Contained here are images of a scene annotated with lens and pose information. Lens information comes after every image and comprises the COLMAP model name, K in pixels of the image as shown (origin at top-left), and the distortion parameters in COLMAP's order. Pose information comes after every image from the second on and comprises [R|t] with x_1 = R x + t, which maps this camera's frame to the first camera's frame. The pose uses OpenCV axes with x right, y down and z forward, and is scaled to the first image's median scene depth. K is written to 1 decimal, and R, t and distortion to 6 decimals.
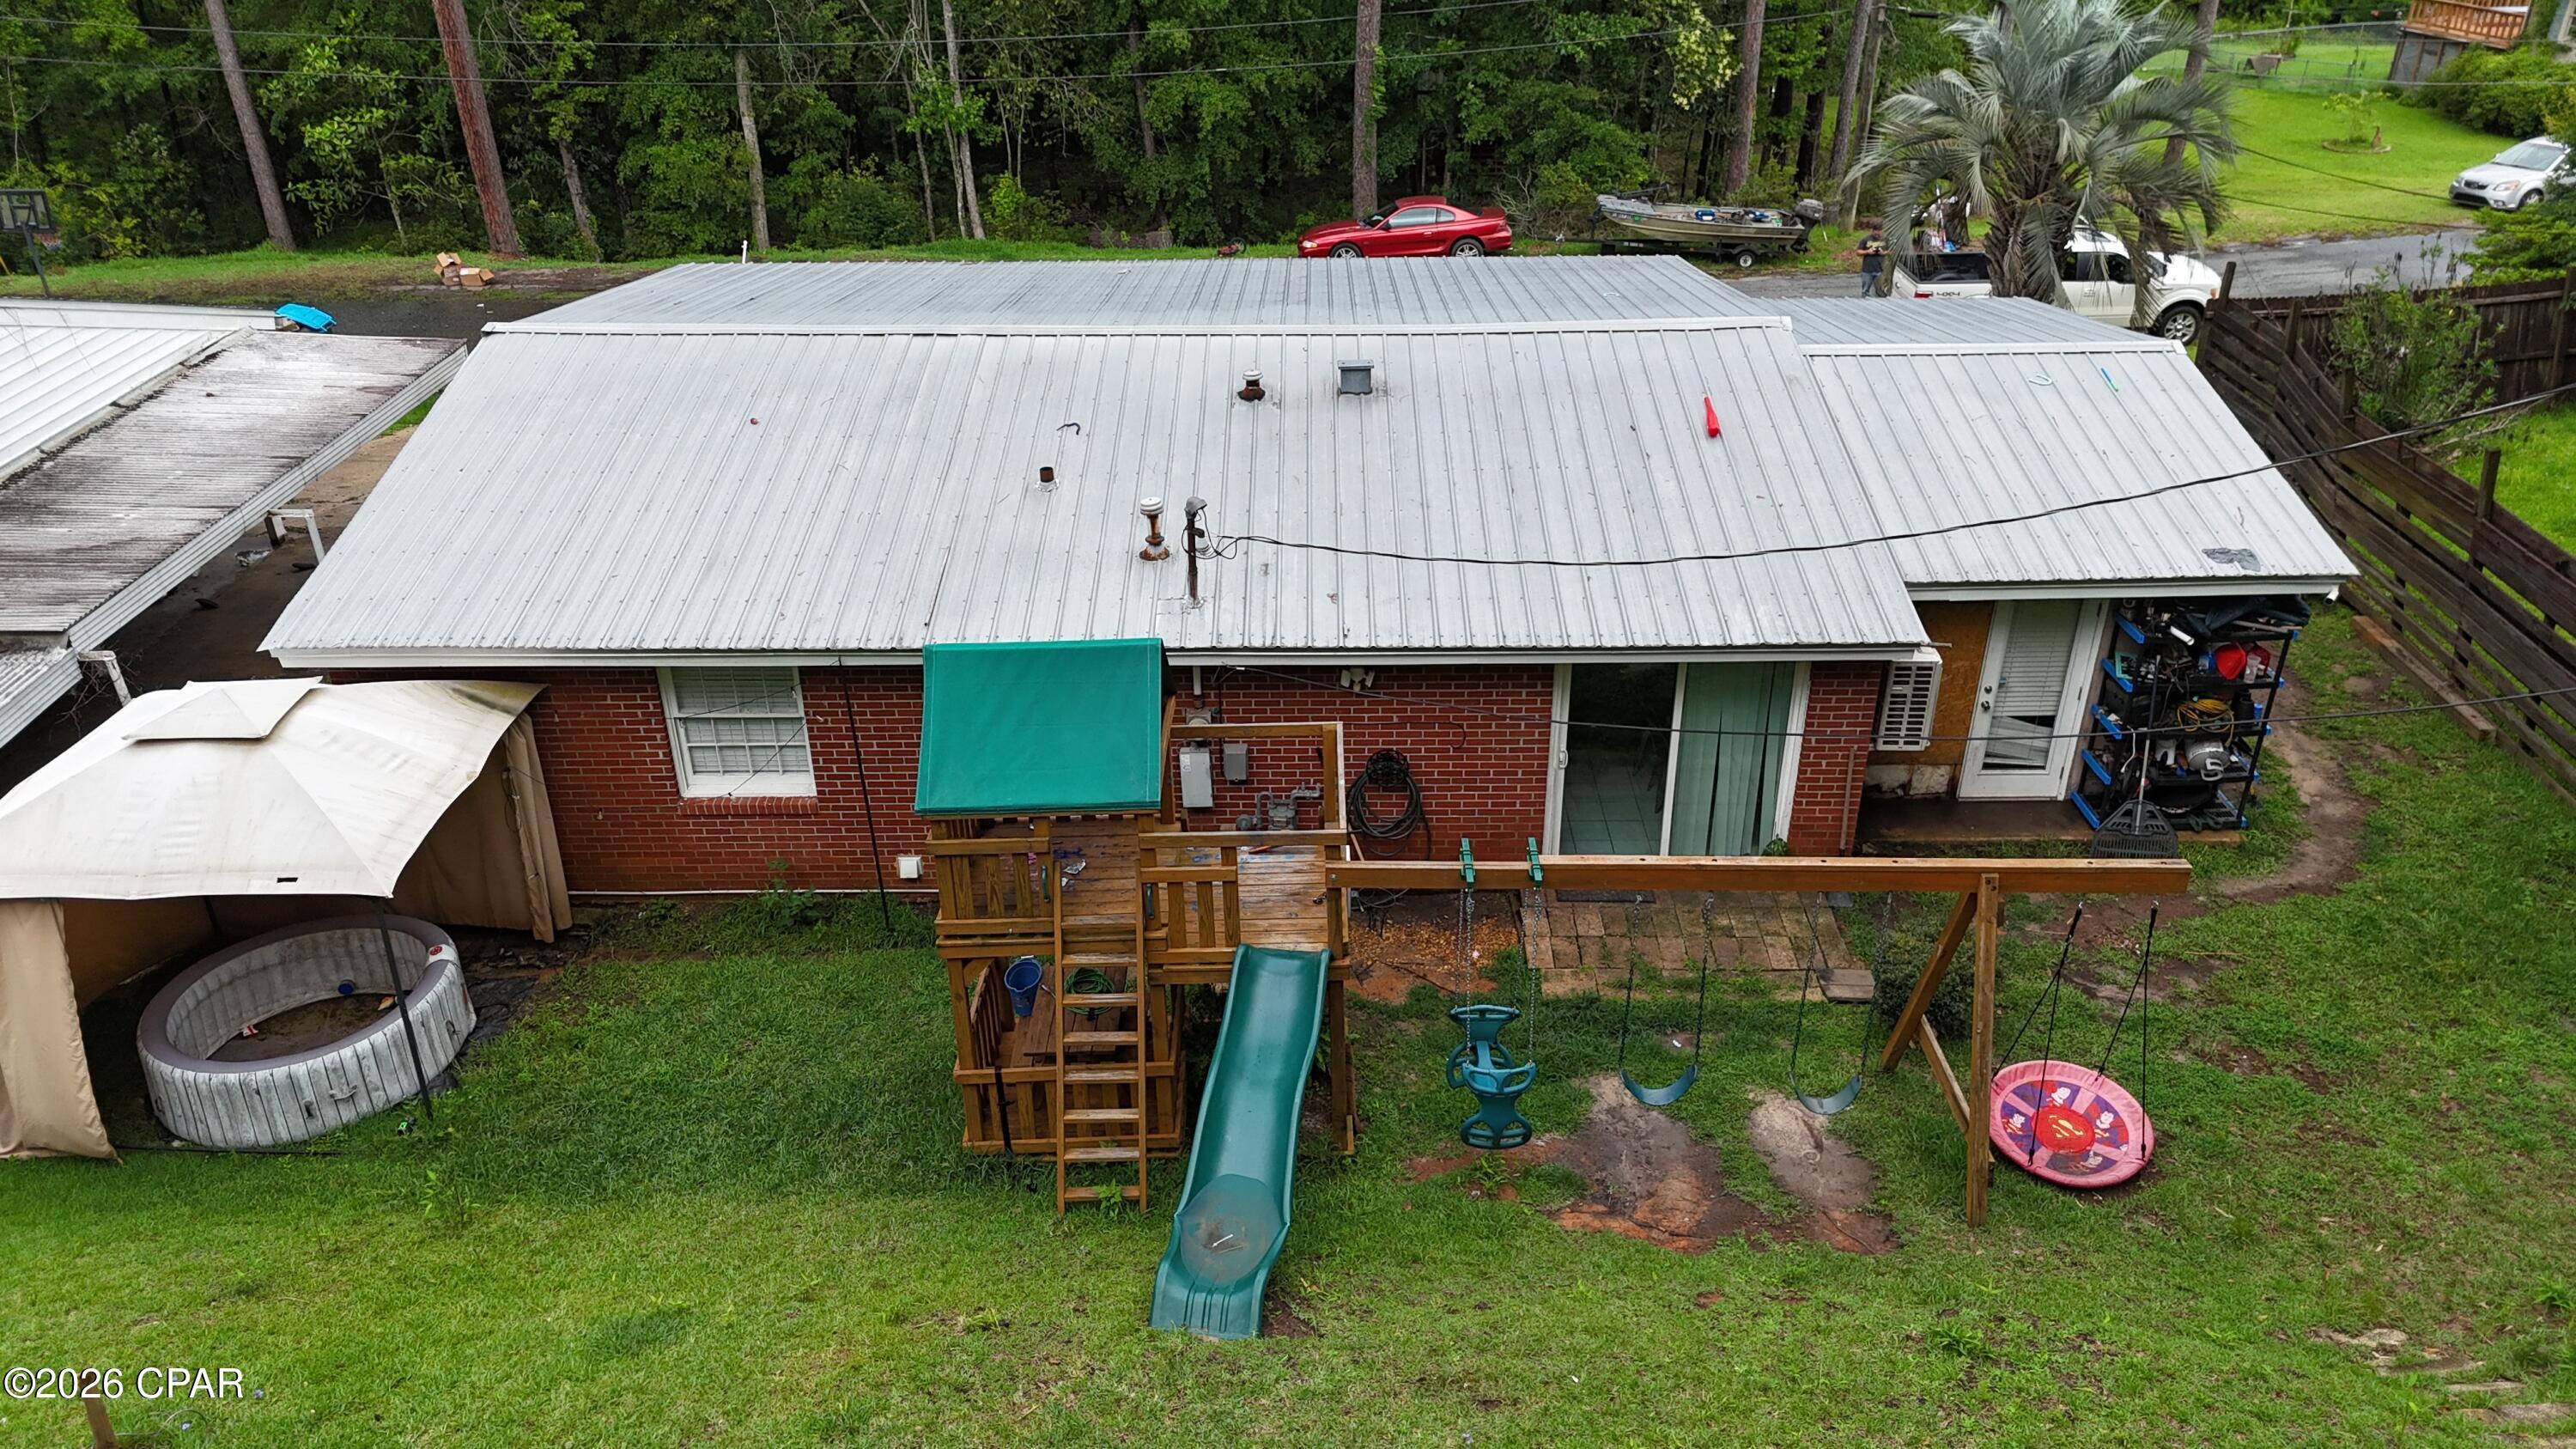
lens RADIAL K [[1895.2, 0, 1288.0], [0, 1895.2, 724.5], [0, 0, 1]] dist [0.071021, -0.075031]
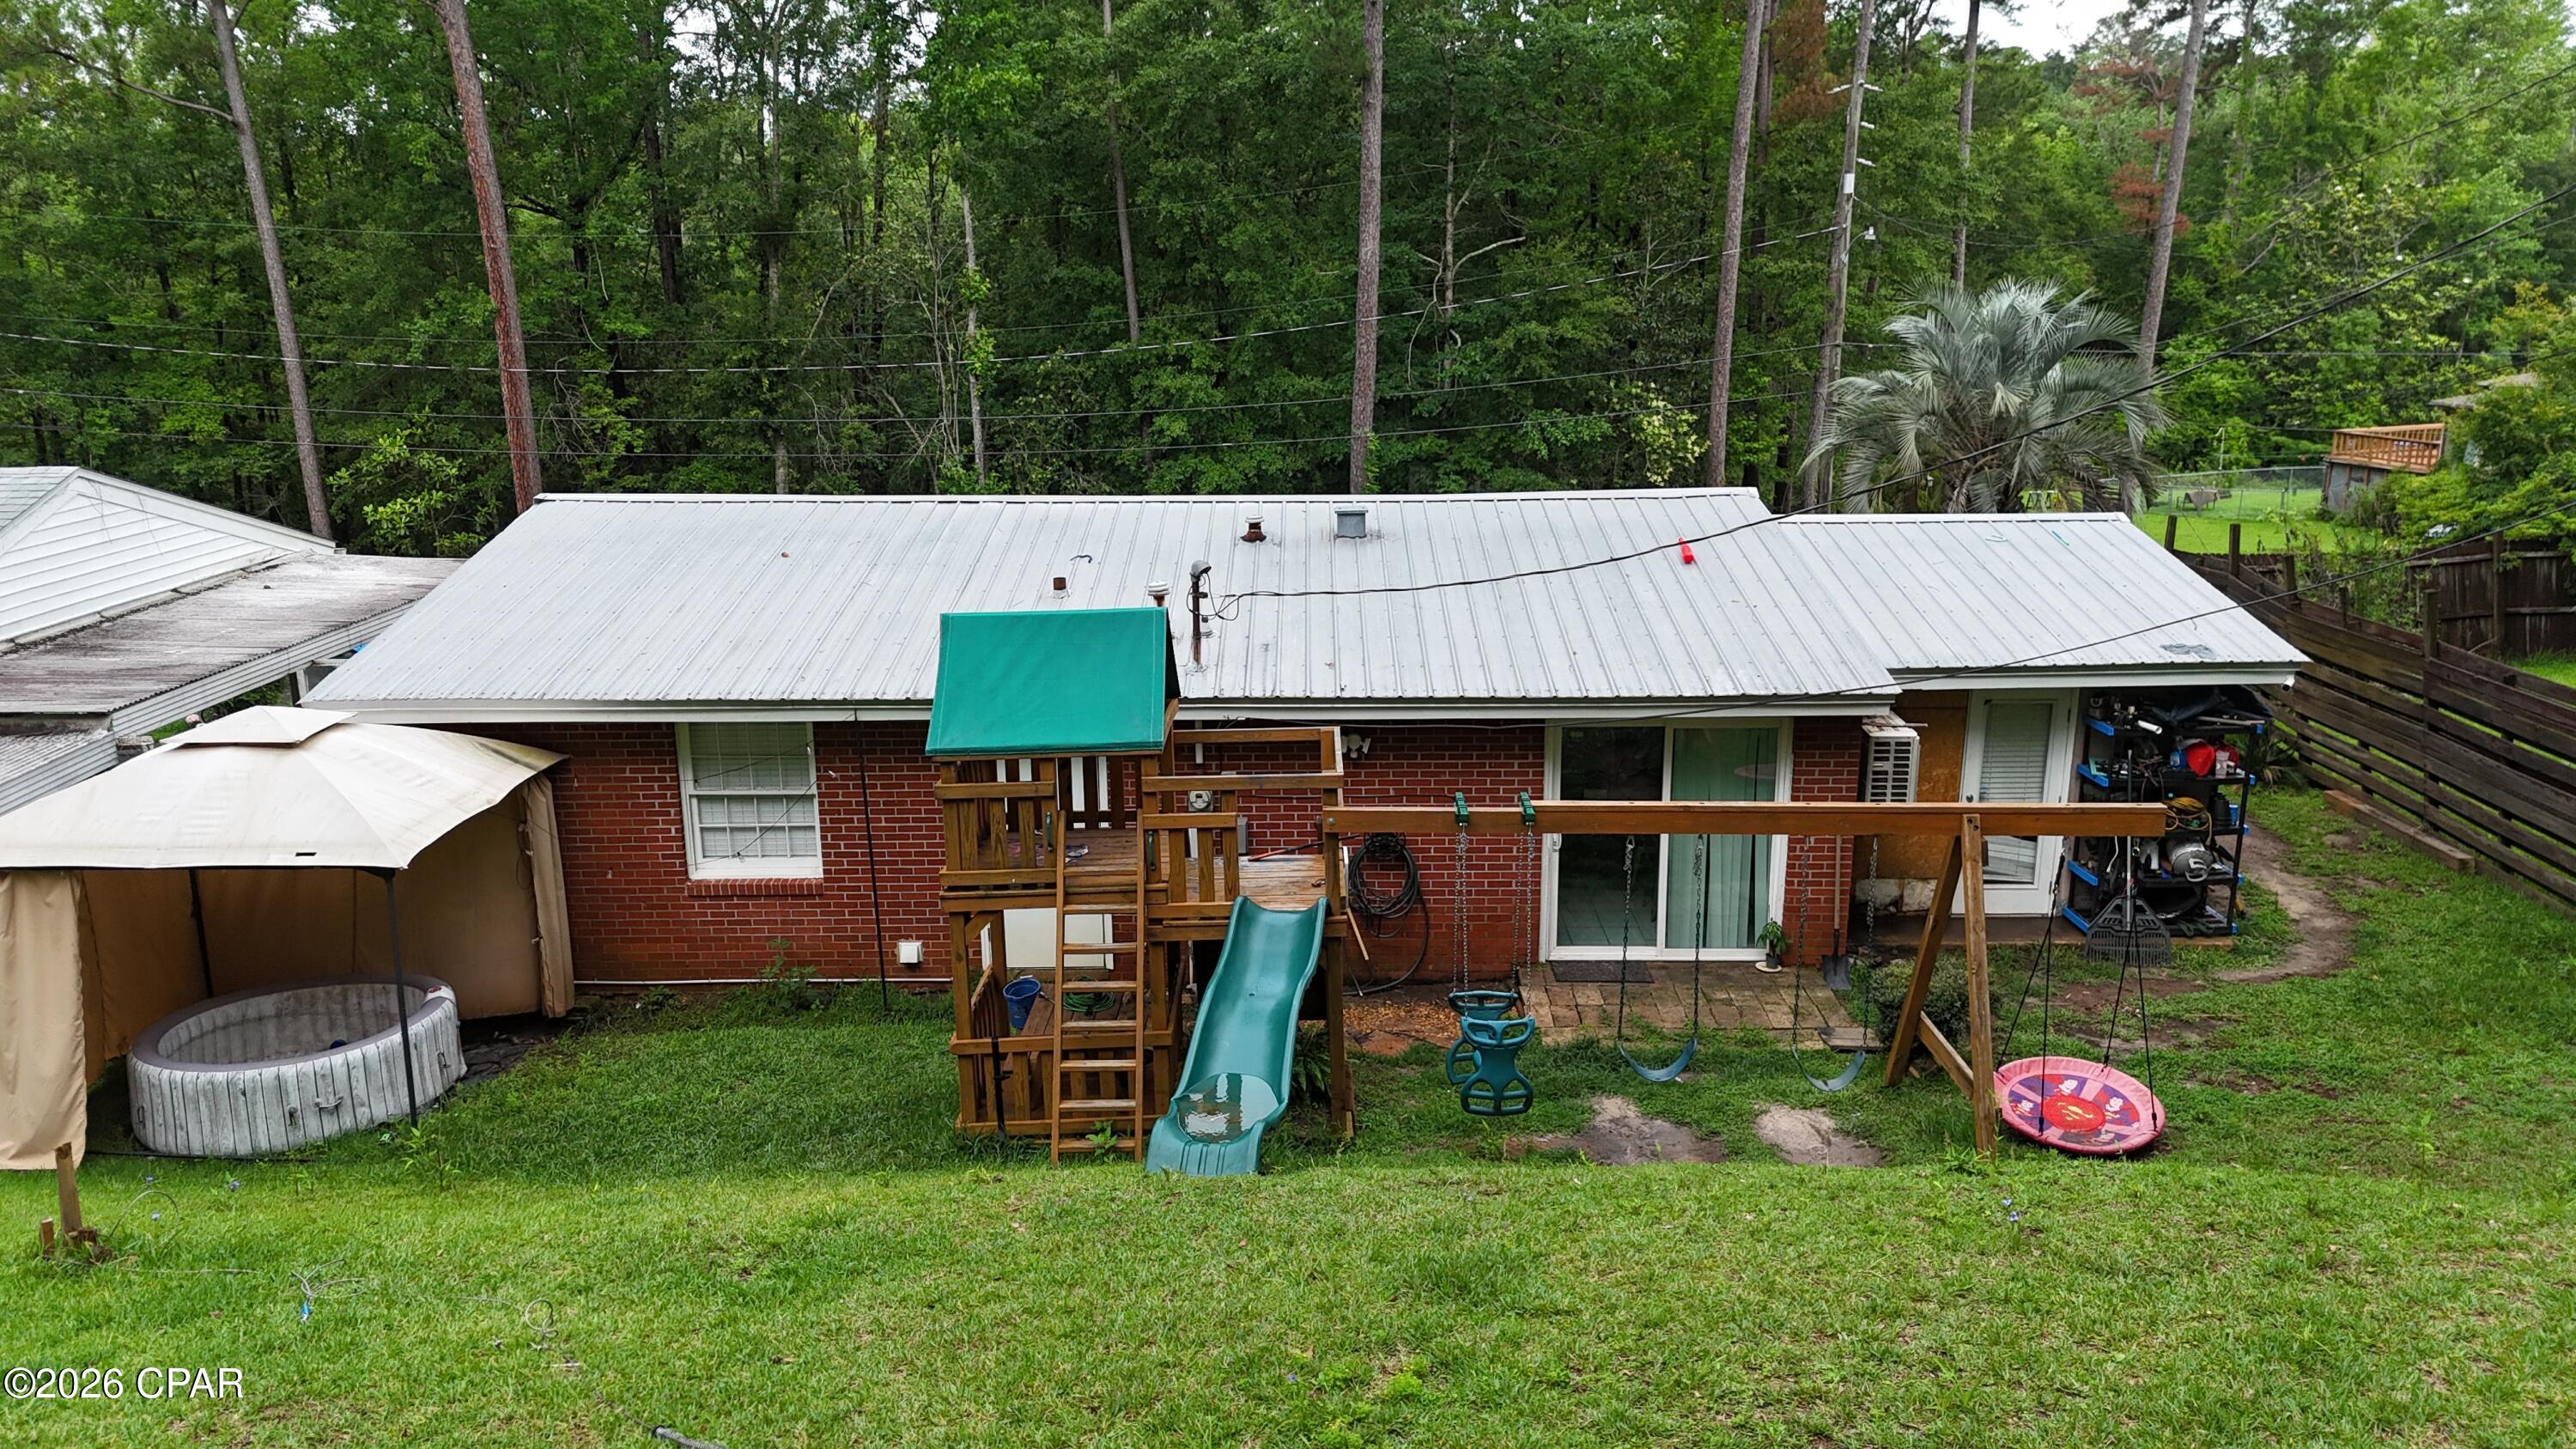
lens RADIAL K [[1895.2, 0, 1288.0], [0, 1895.2, 724.5], [0, 0, 1]] dist [0.071021, -0.075031]
pose [[0.999998, 0.001989, -0.000340, 0.000725], [-0.002011, 0.968360, -0.249548, 0.218972], [-0.000168, 0.249549, 0.968362, -0.003670]]
